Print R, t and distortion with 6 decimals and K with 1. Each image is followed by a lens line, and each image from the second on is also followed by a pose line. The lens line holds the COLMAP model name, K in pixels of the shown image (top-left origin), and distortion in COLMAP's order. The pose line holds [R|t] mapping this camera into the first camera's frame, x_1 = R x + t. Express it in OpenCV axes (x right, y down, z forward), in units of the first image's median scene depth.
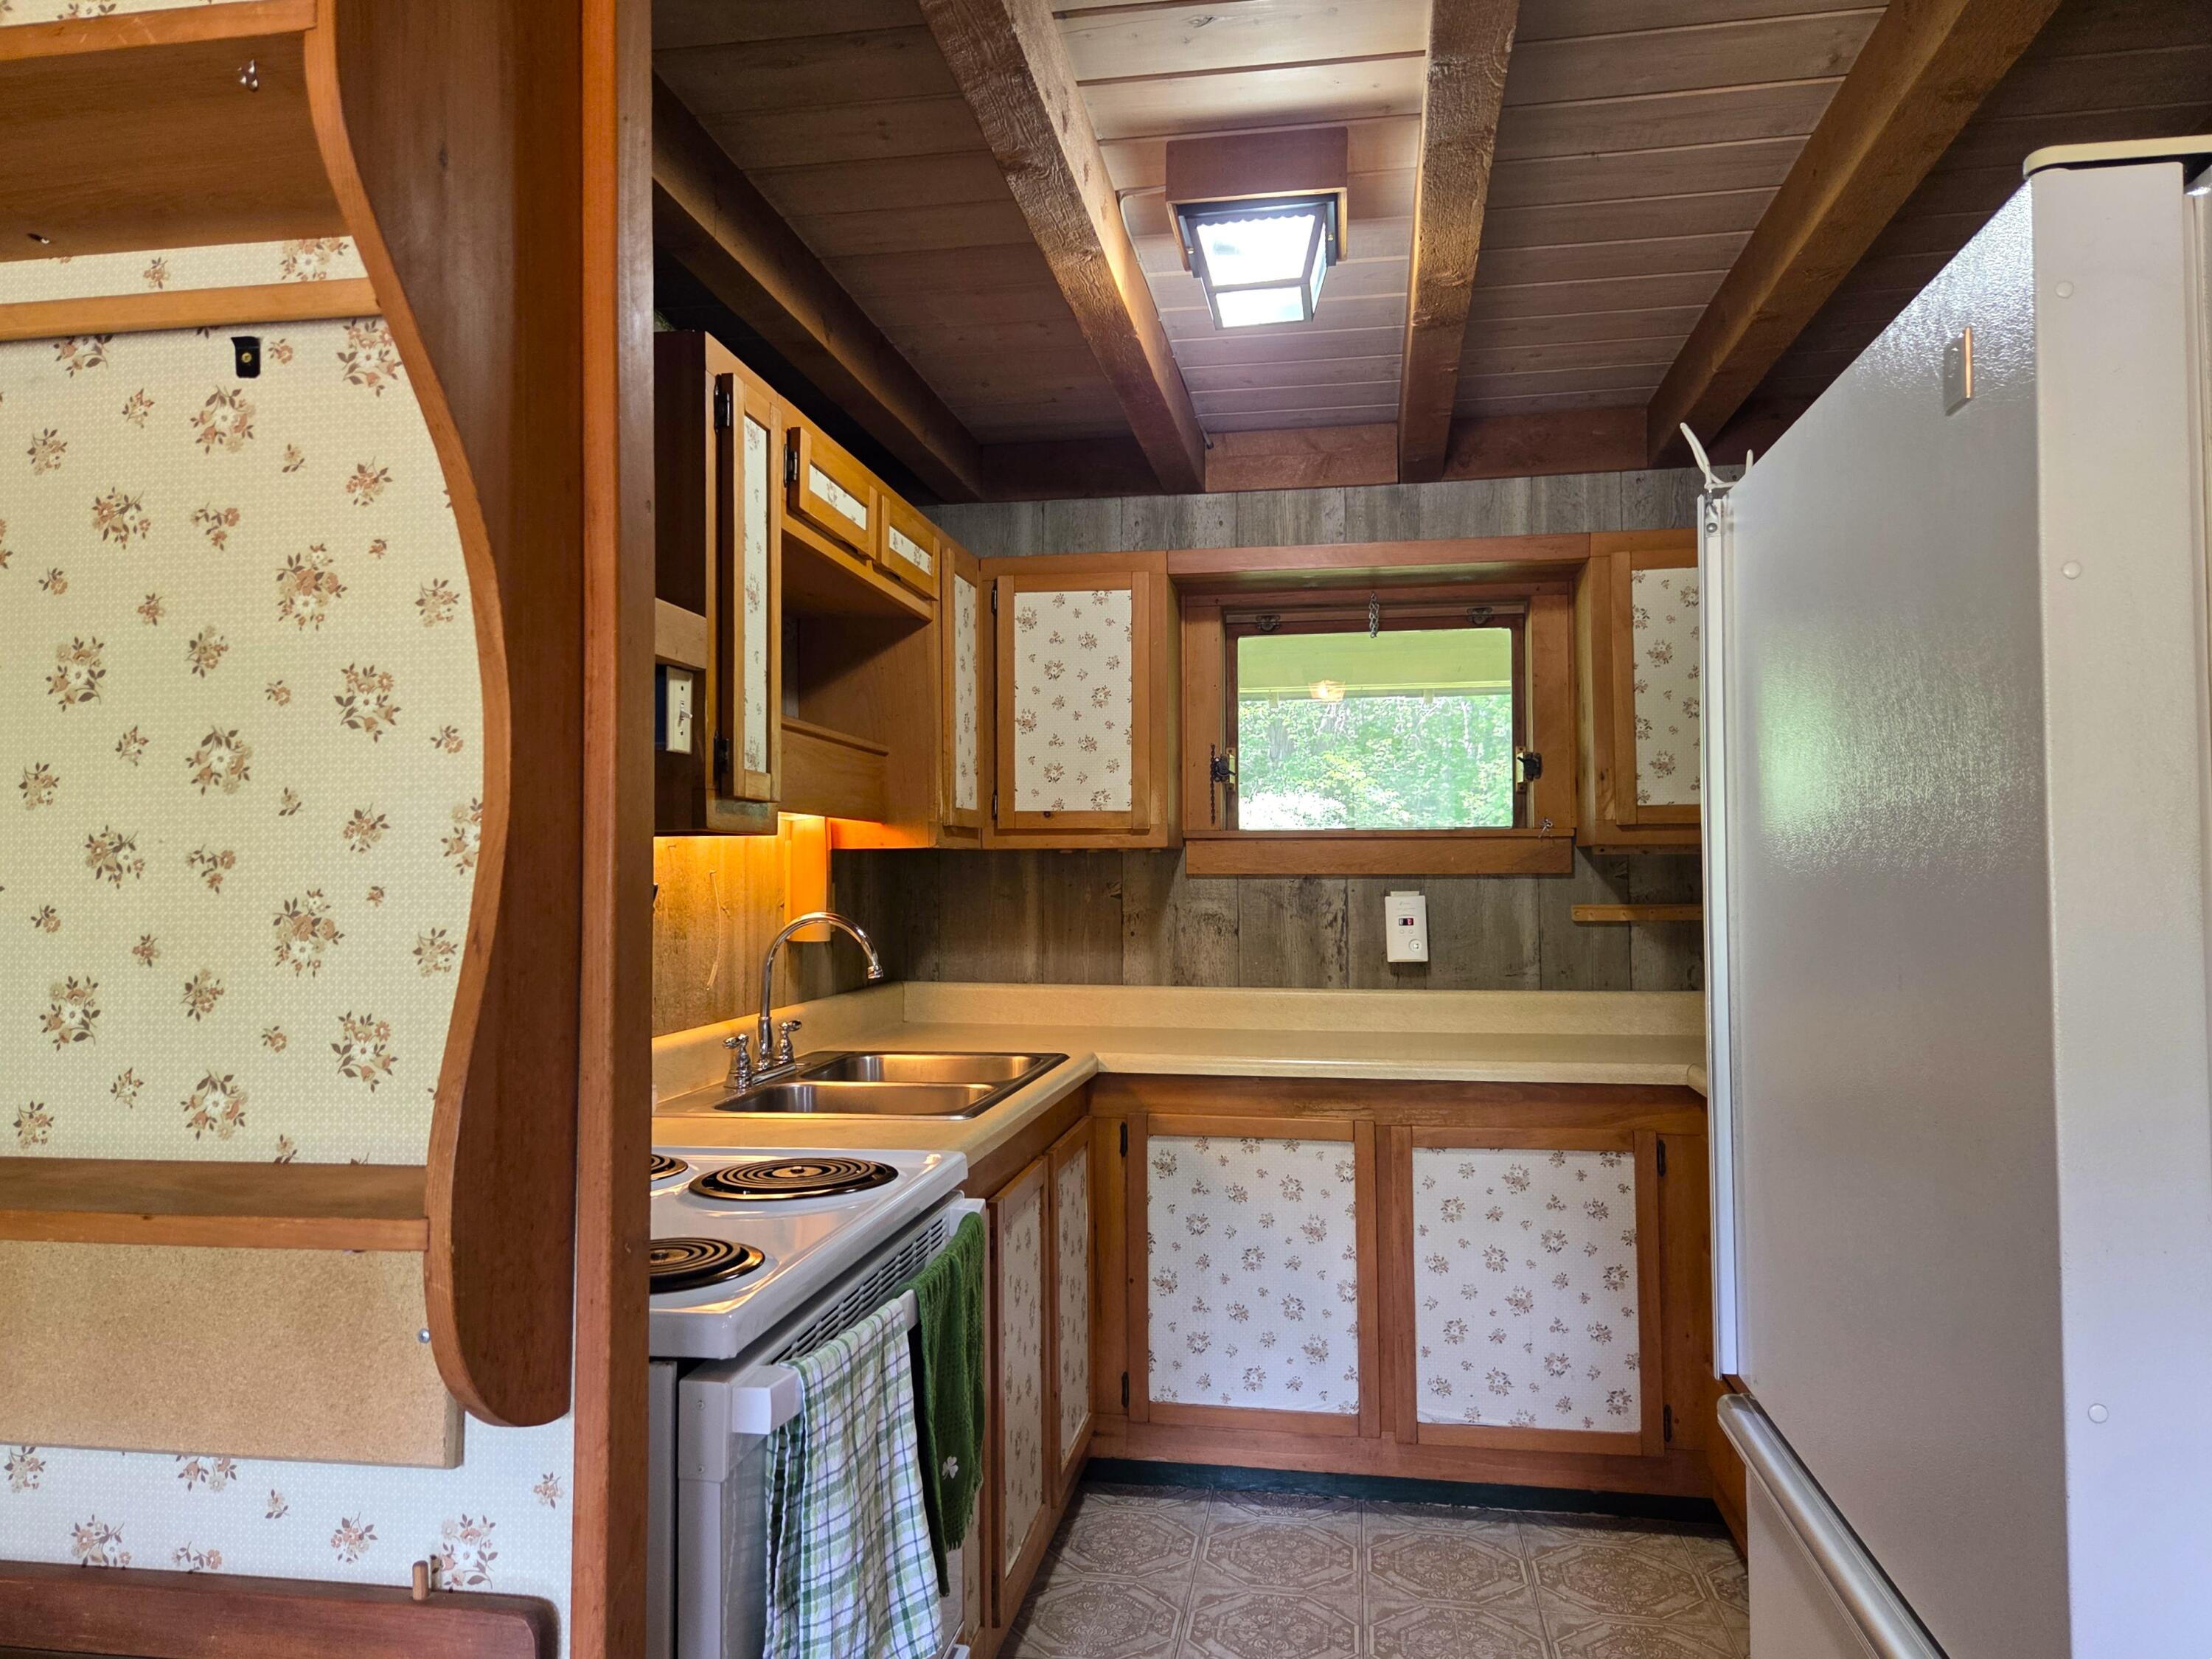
lens RADIAL K [[1586.2, 0, 1100.9], [0, 1586.2, 819.4], [0, 0, 1]] dist [0.083499, -0.075630]
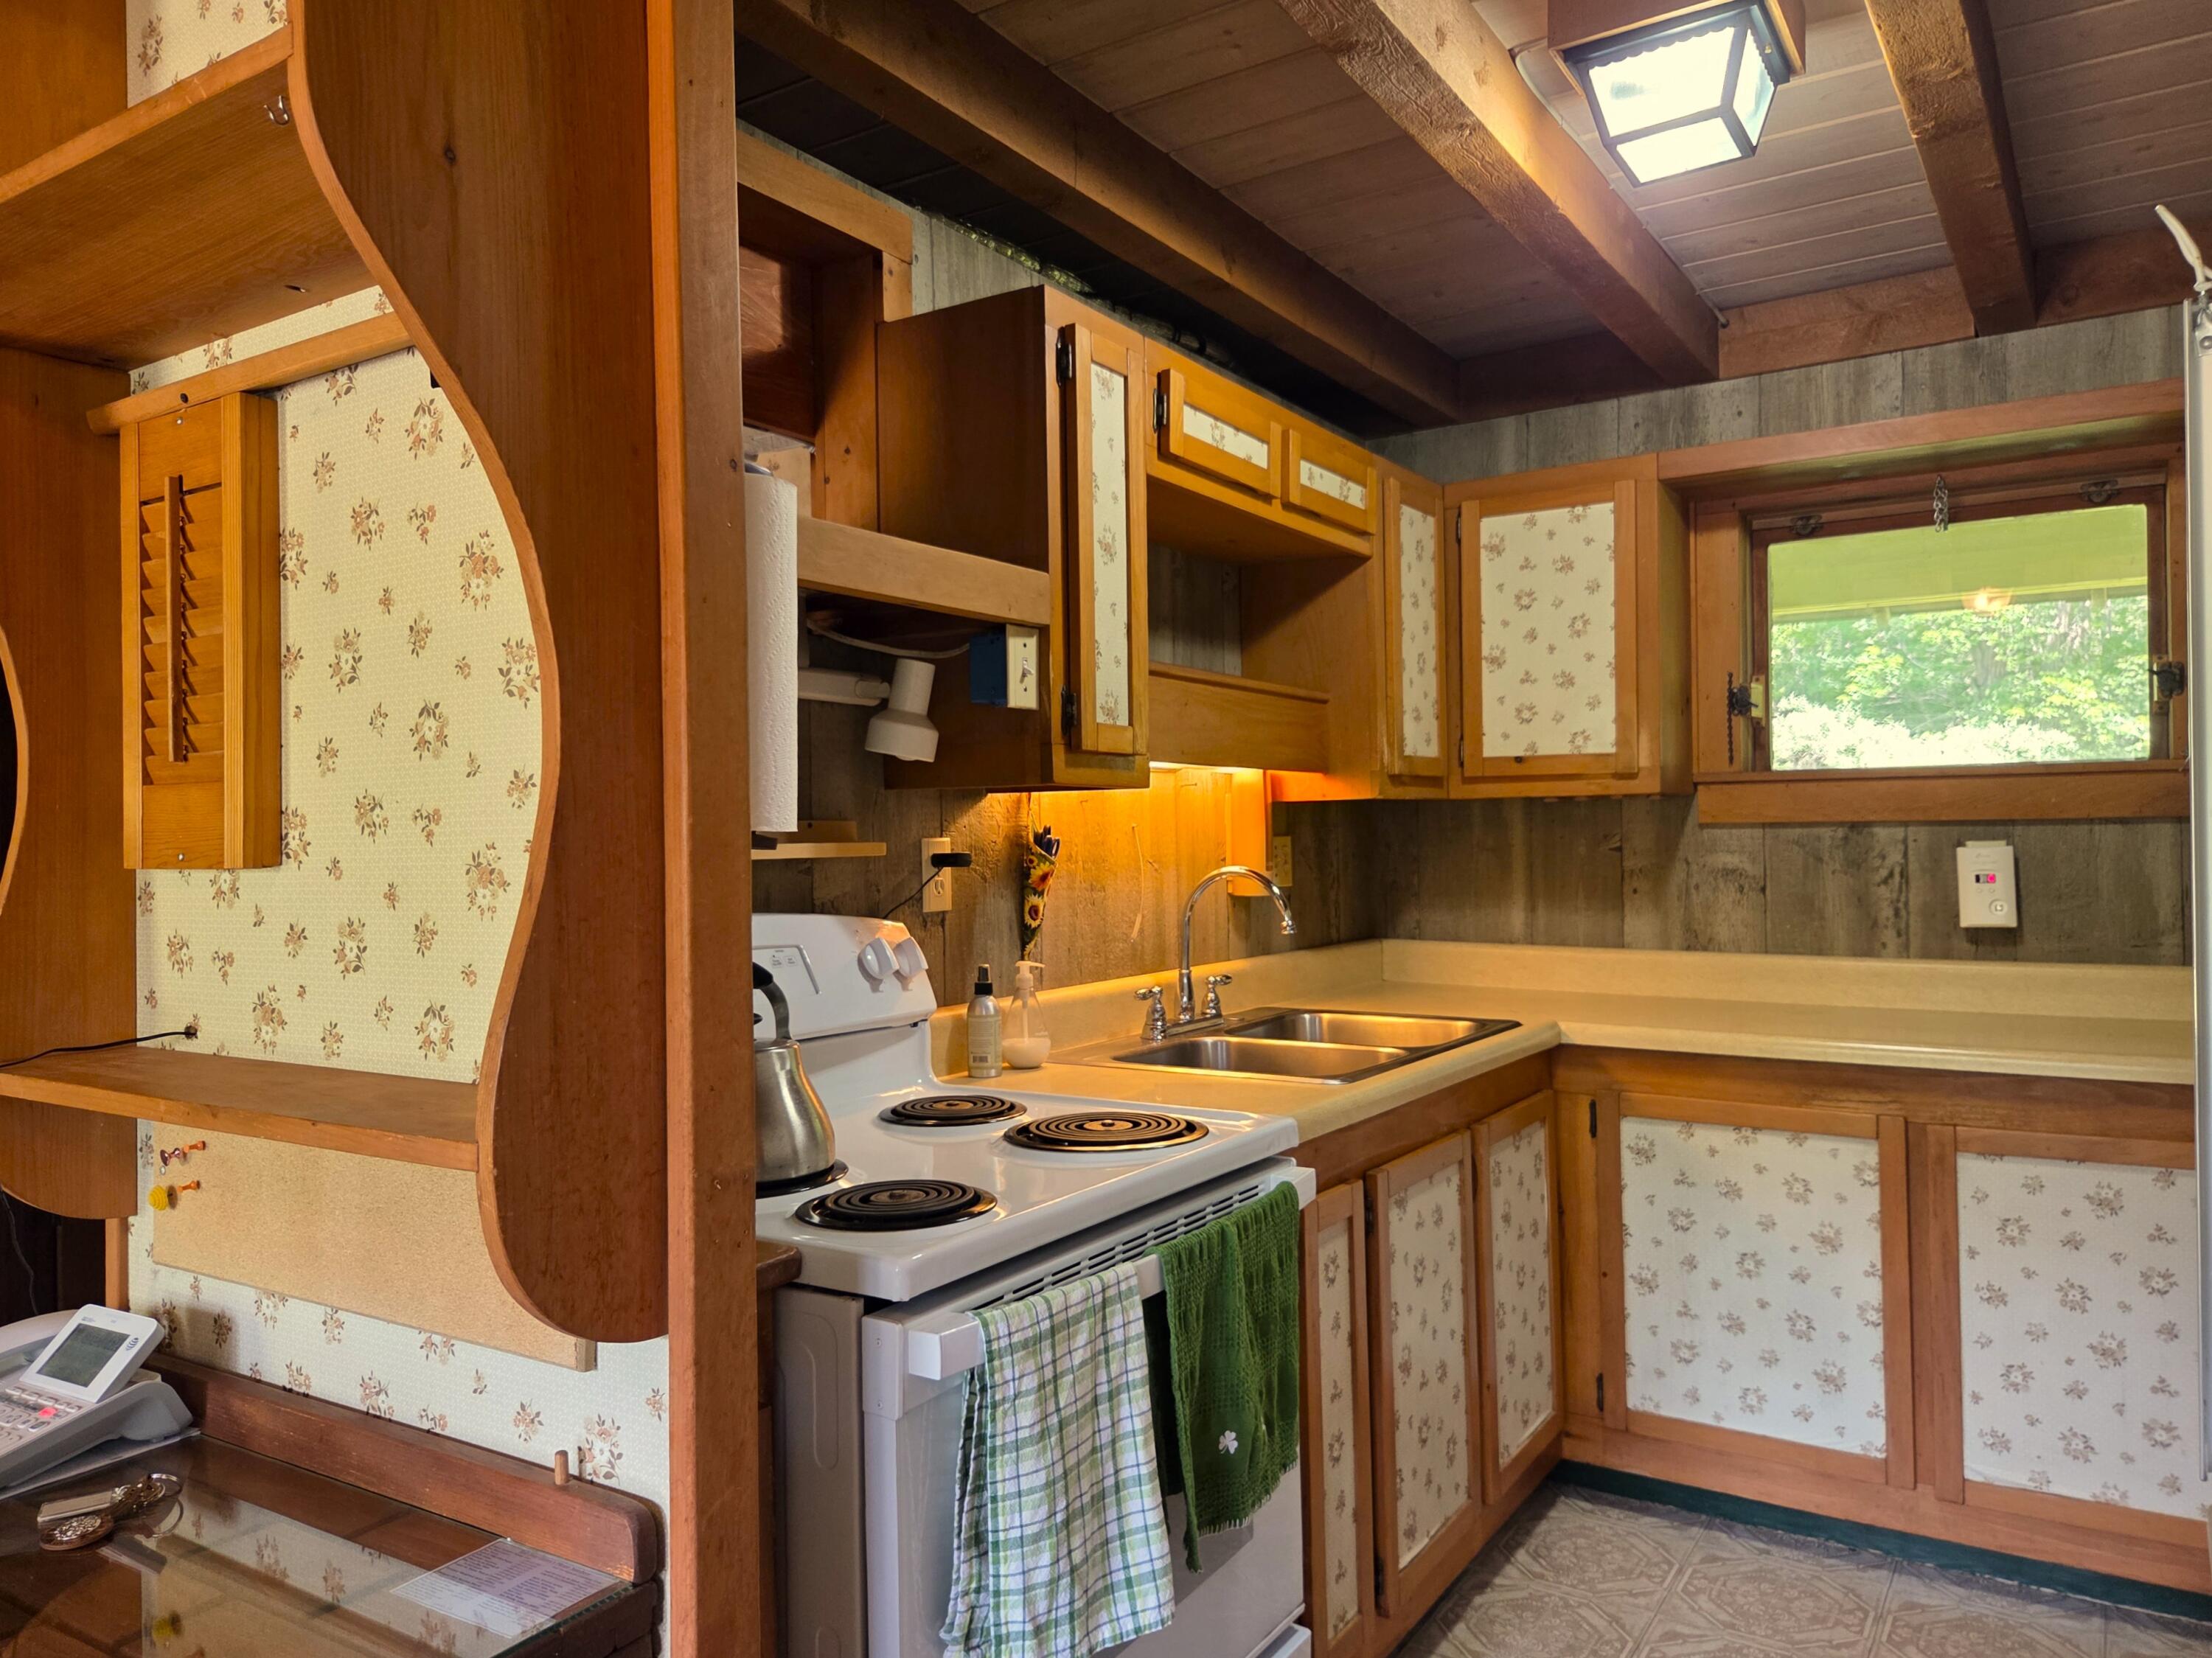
lens RADIAL K [[1594.3, 0, 1058.7], [0, 1594.3, 836.0], [0, 0, 1]] dist [0.078396, -0.079813]
pose [[0.909046, -0.008238, -0.416614, 0.140778], [0.024263, 0.999155, 0.033186, 0.004811], [0.415989, -0.040276, 0.908477, 0.064018]]
